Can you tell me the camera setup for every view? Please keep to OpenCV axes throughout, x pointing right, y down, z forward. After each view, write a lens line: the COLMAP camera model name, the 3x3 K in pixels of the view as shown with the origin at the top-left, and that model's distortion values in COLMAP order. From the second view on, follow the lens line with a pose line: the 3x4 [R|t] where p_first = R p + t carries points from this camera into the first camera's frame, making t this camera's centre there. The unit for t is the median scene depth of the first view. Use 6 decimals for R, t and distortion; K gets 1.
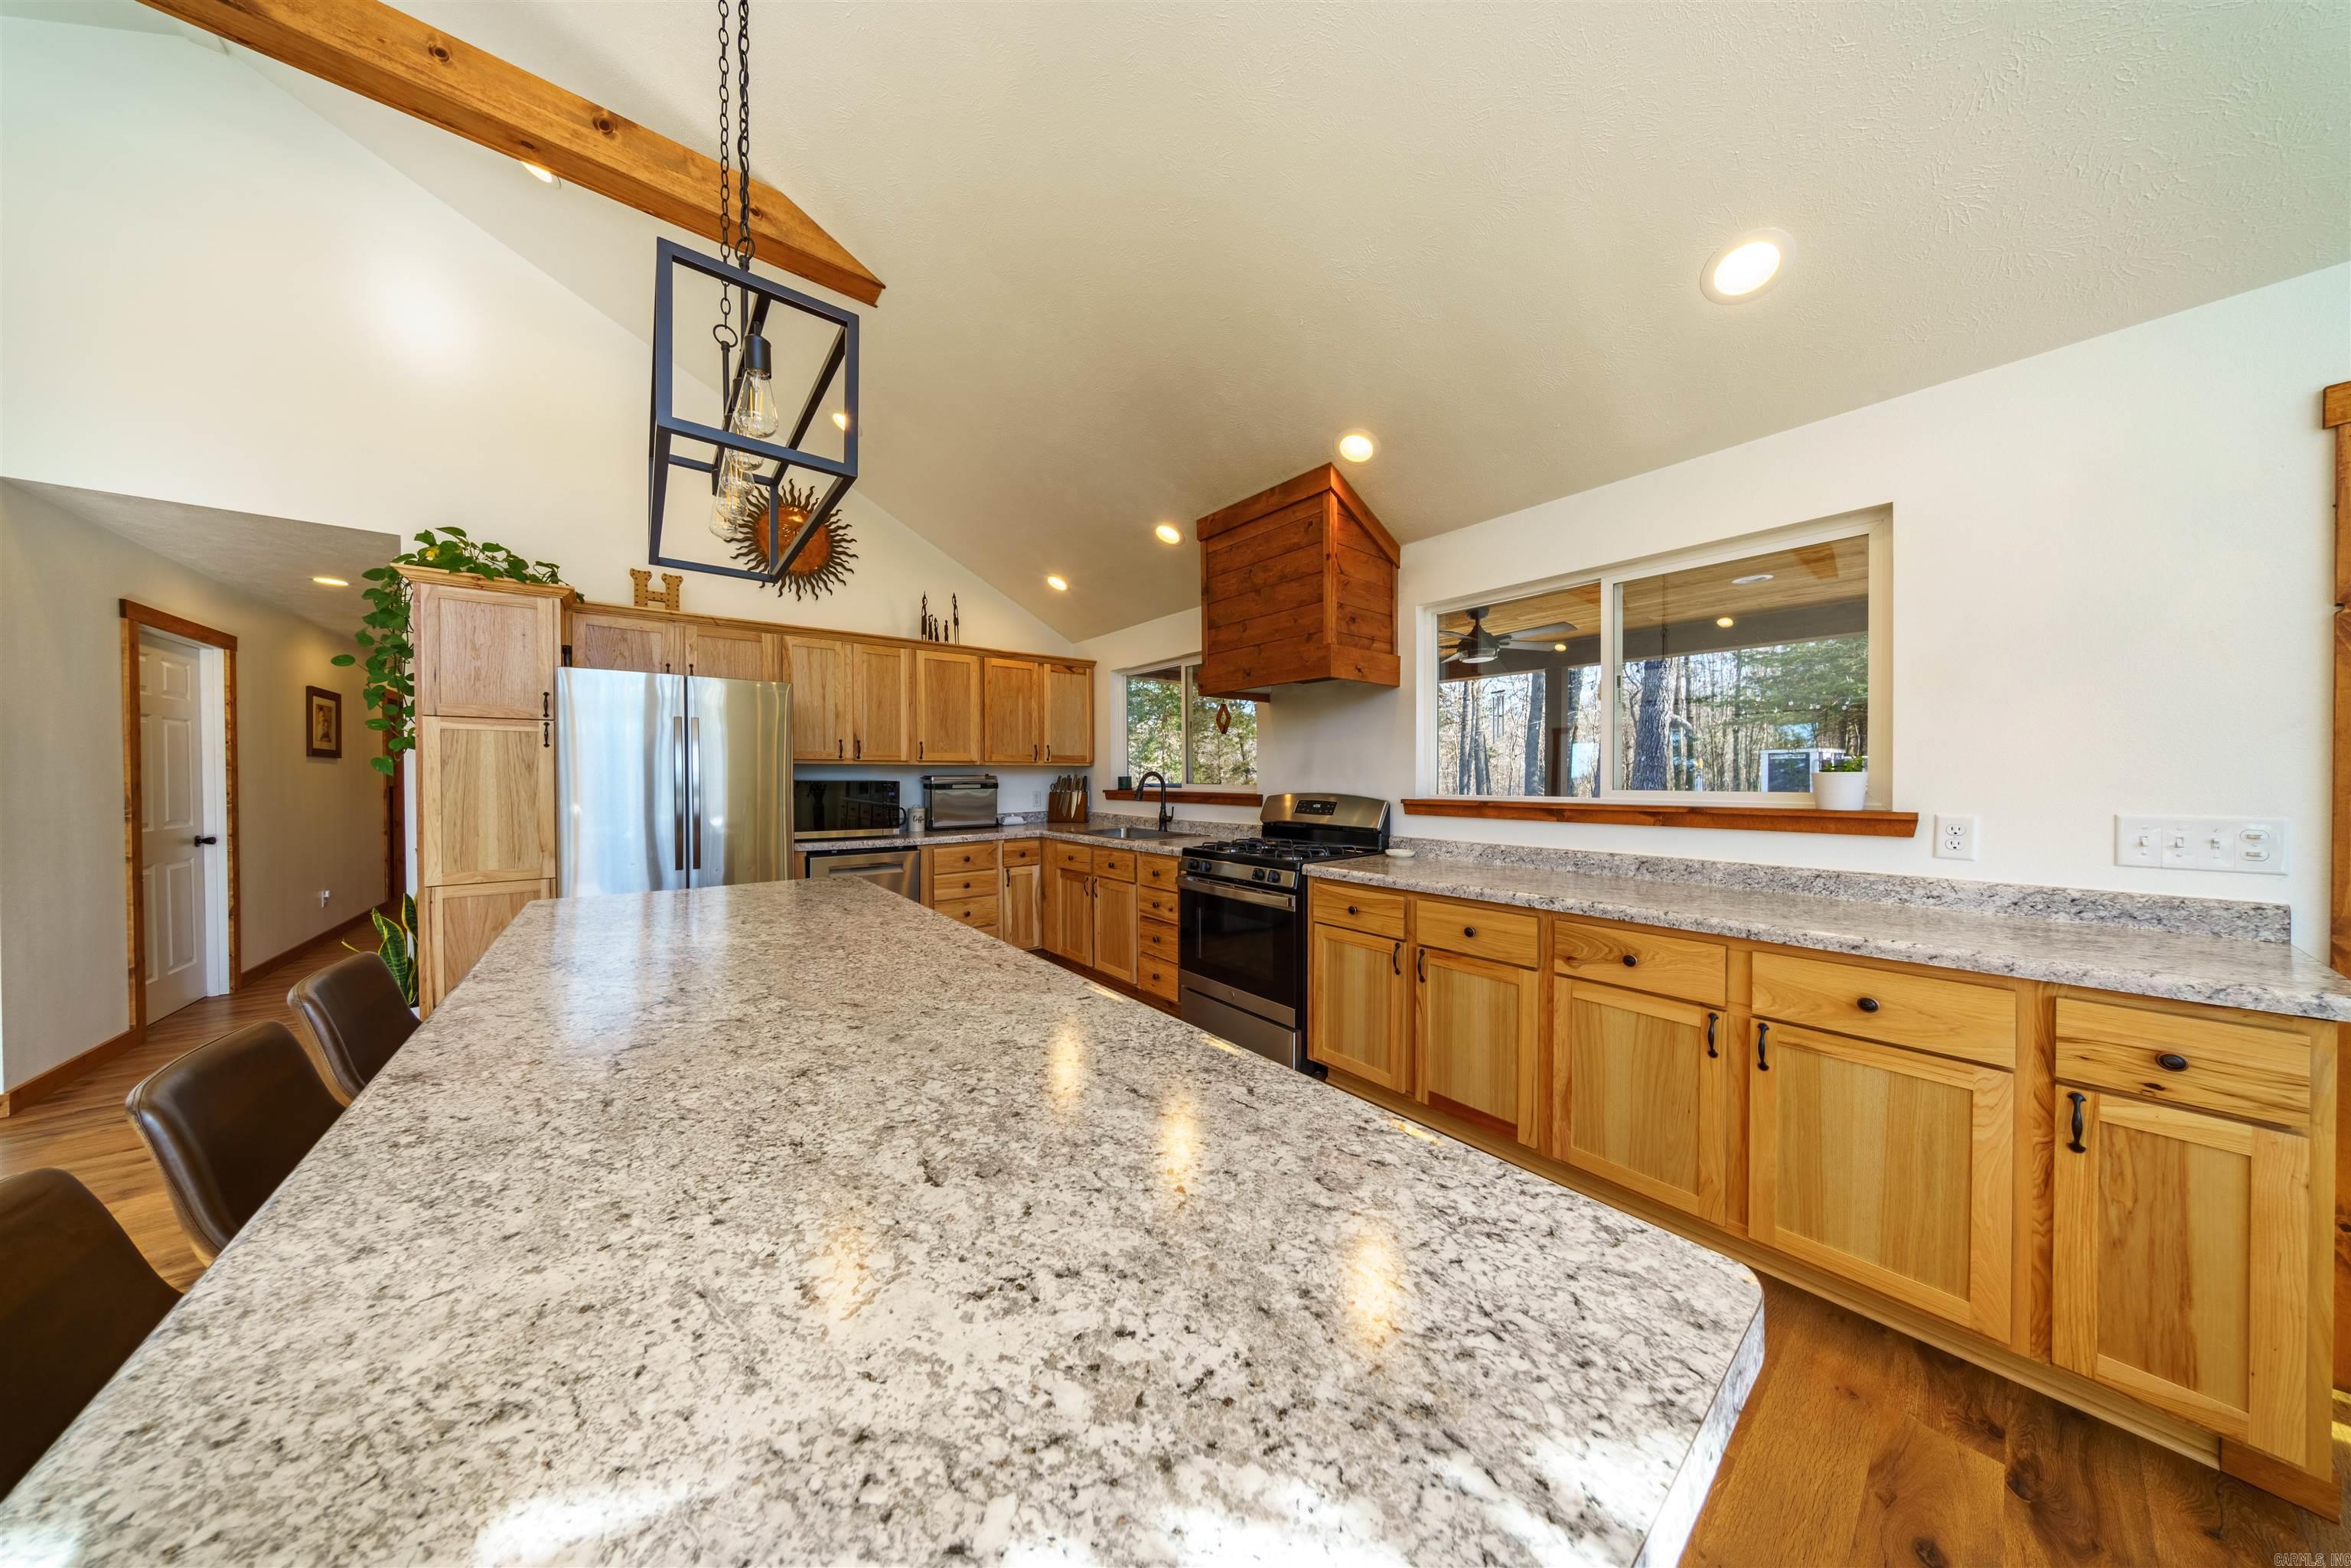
lens RADIAL K [[682.1, 0, 1164.9], [0, 682.1, 781.7], [0, 0, 1]] dist [-0.000521, -0.000068]
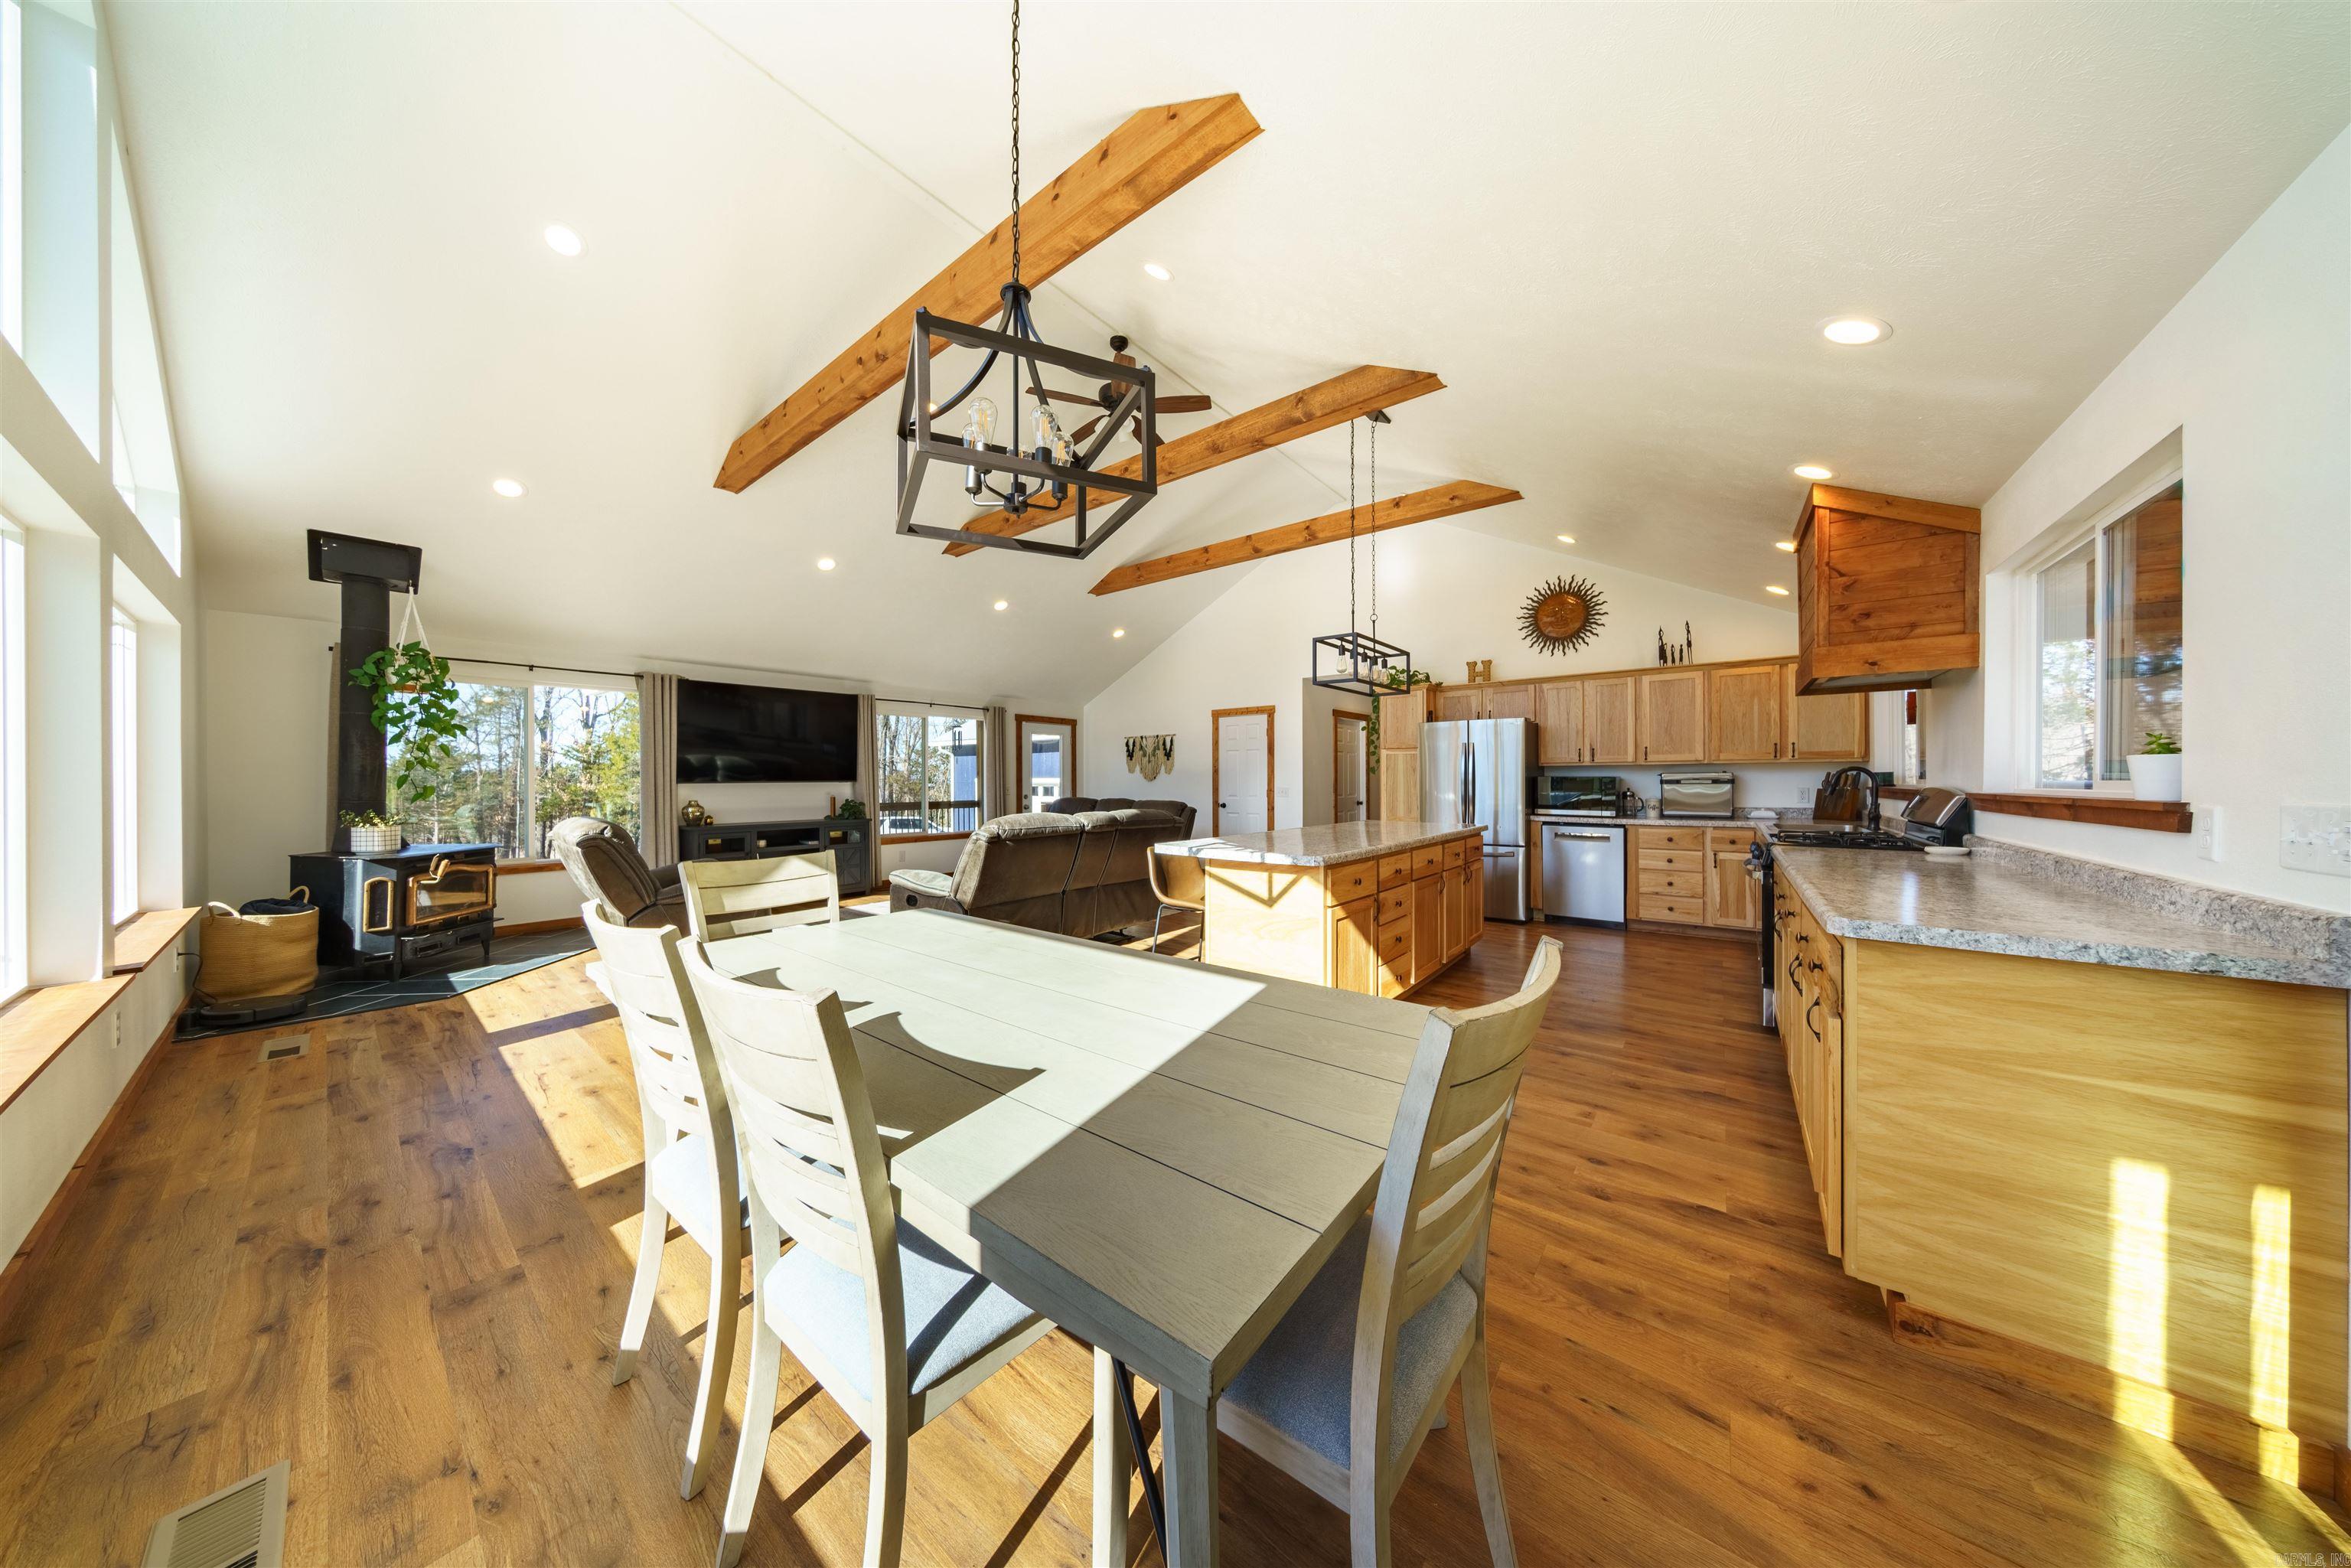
lens RADIAL K [[690.6, 0, 1179.4], [0, 690.6, 782.0], [0, 0, 1]] dist [0.000382, 0.000149]
pose [[0.238920, 0.003579, -0.971033, 0.998428], [-0.005862, 0.999980, 0.002243, 0.014909], [0.971022, 0.005156, 0.238936, -0.235656]]
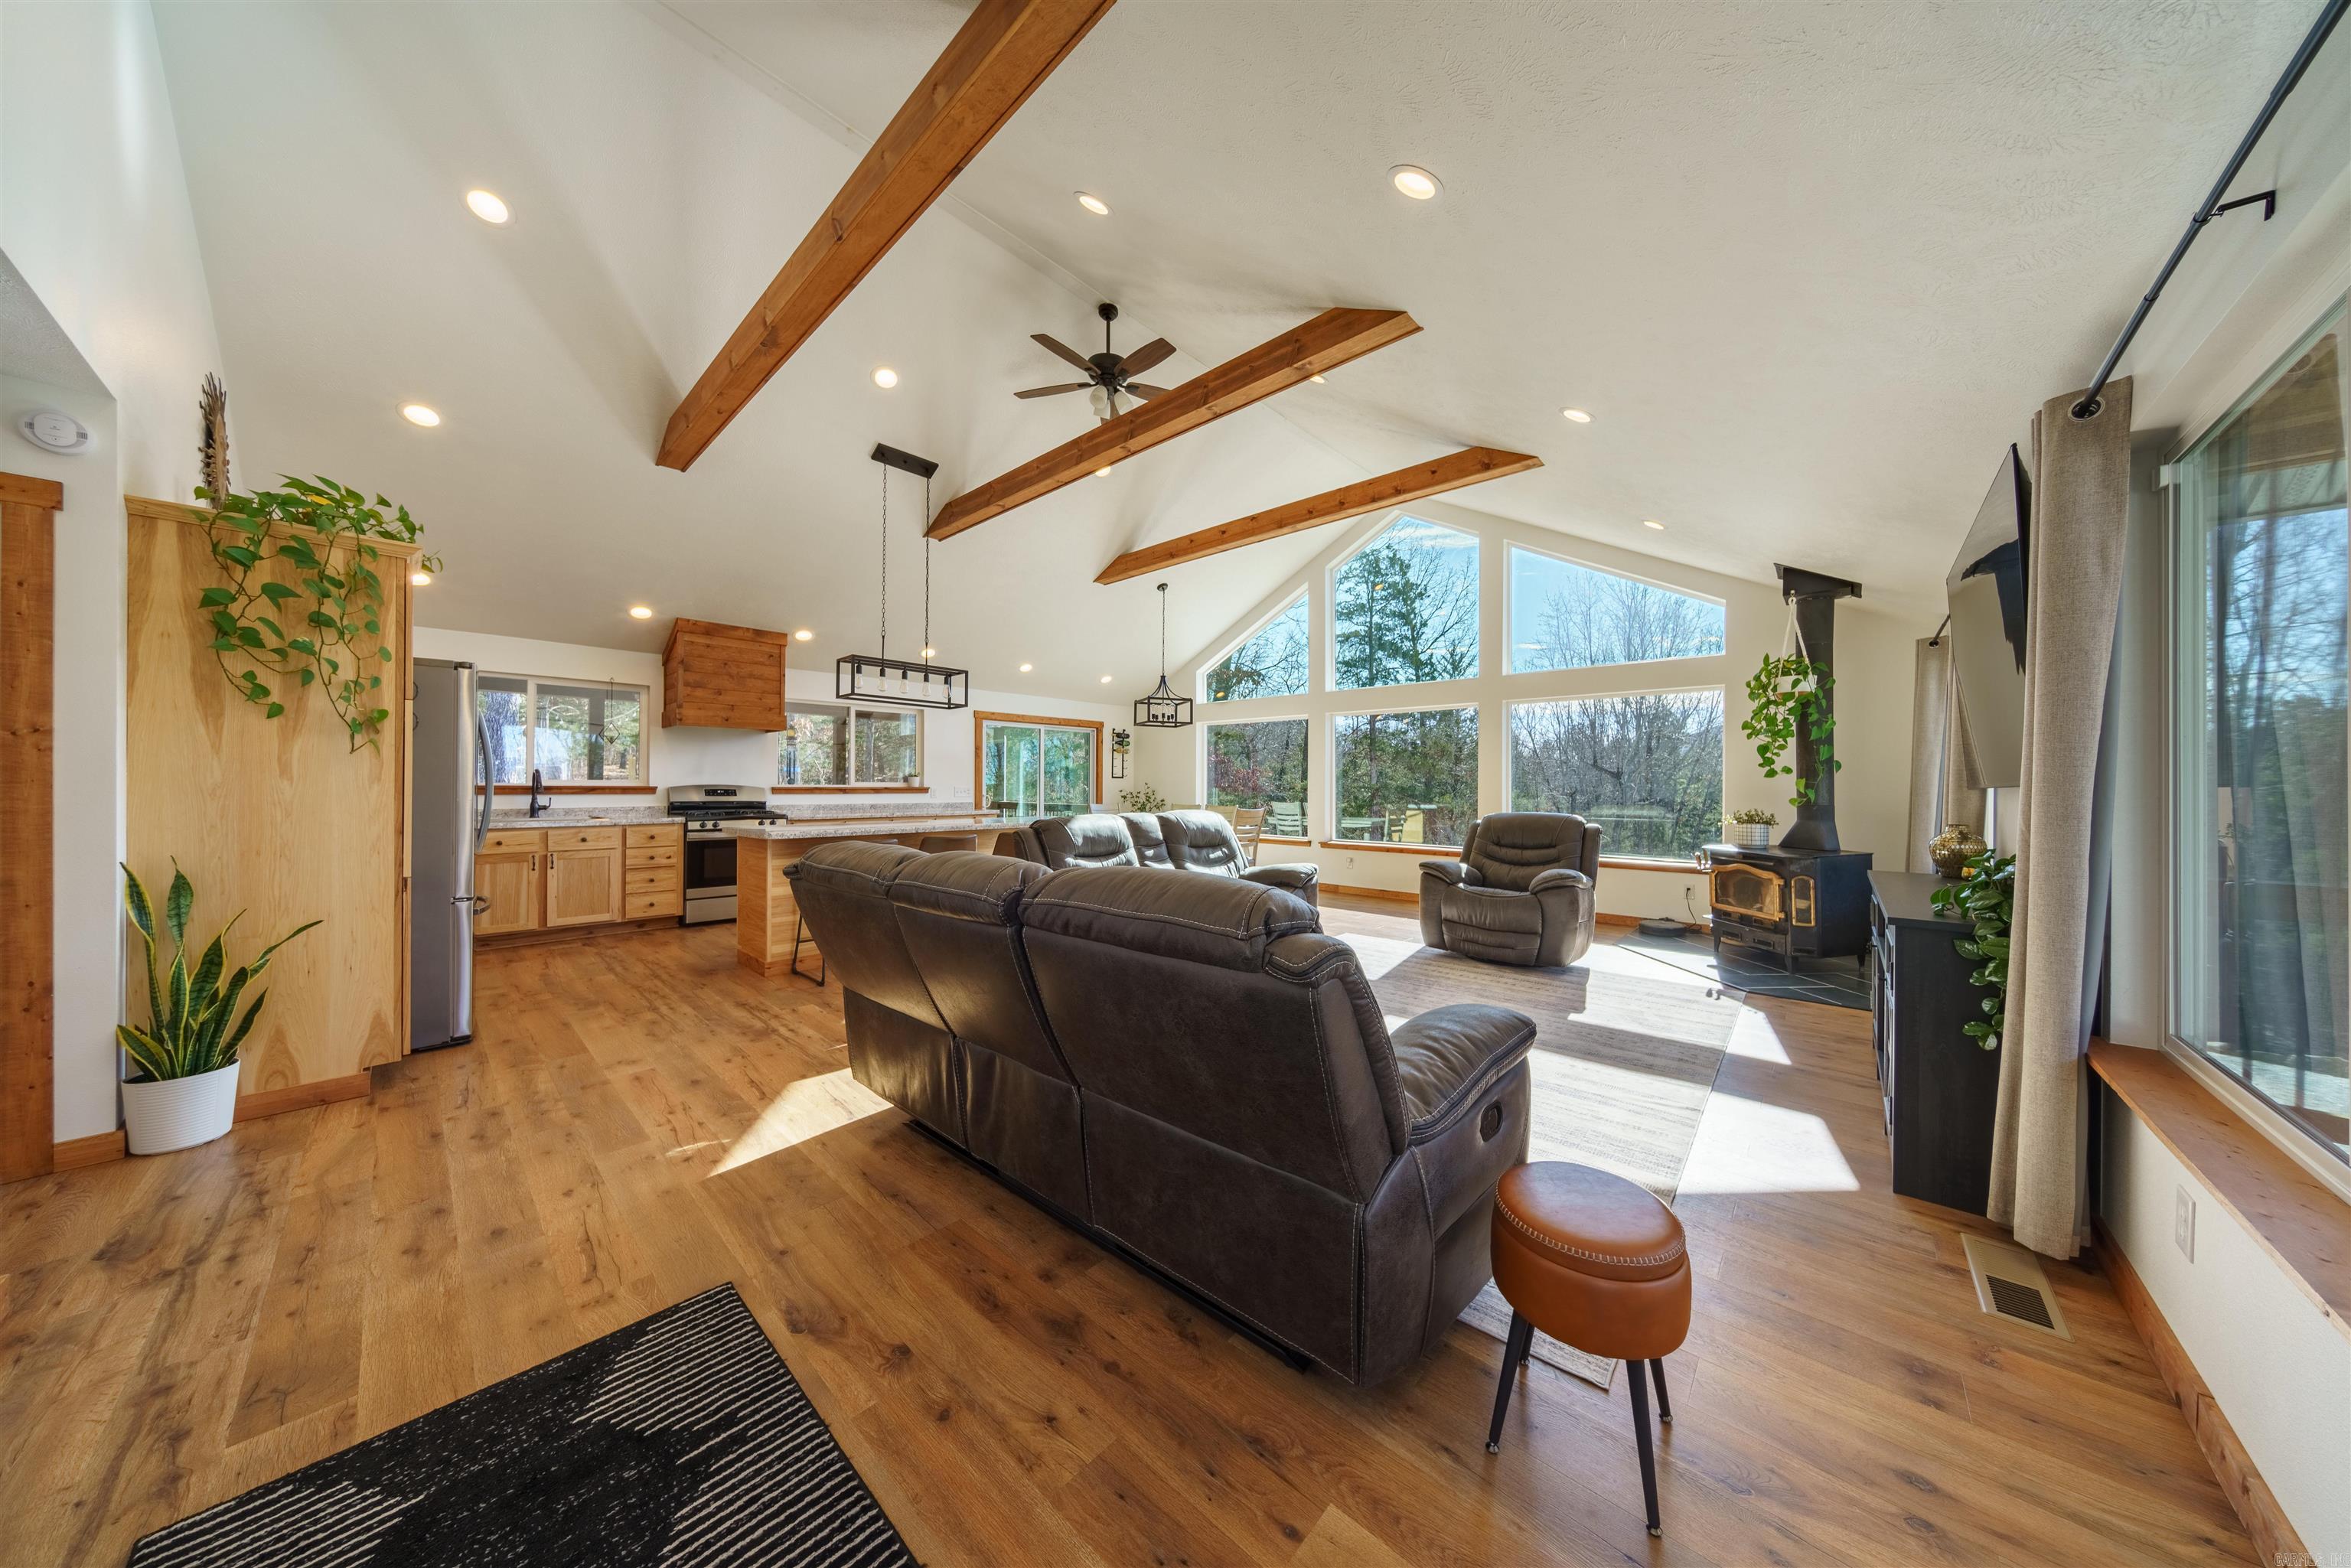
lens RADIAL K [[710.5, 0, 1223.3], [0, 710.5, 785.6], [0, 0, 1]] dist [-0.000618, 0.000013]
pose [[-0.199919, -0.001000, 0.979812, -2.102790], [0.003088, 0.999994, 0.001651, 0.022808], [-0.979808, 0.003356, -0.199914, 0.077813]]
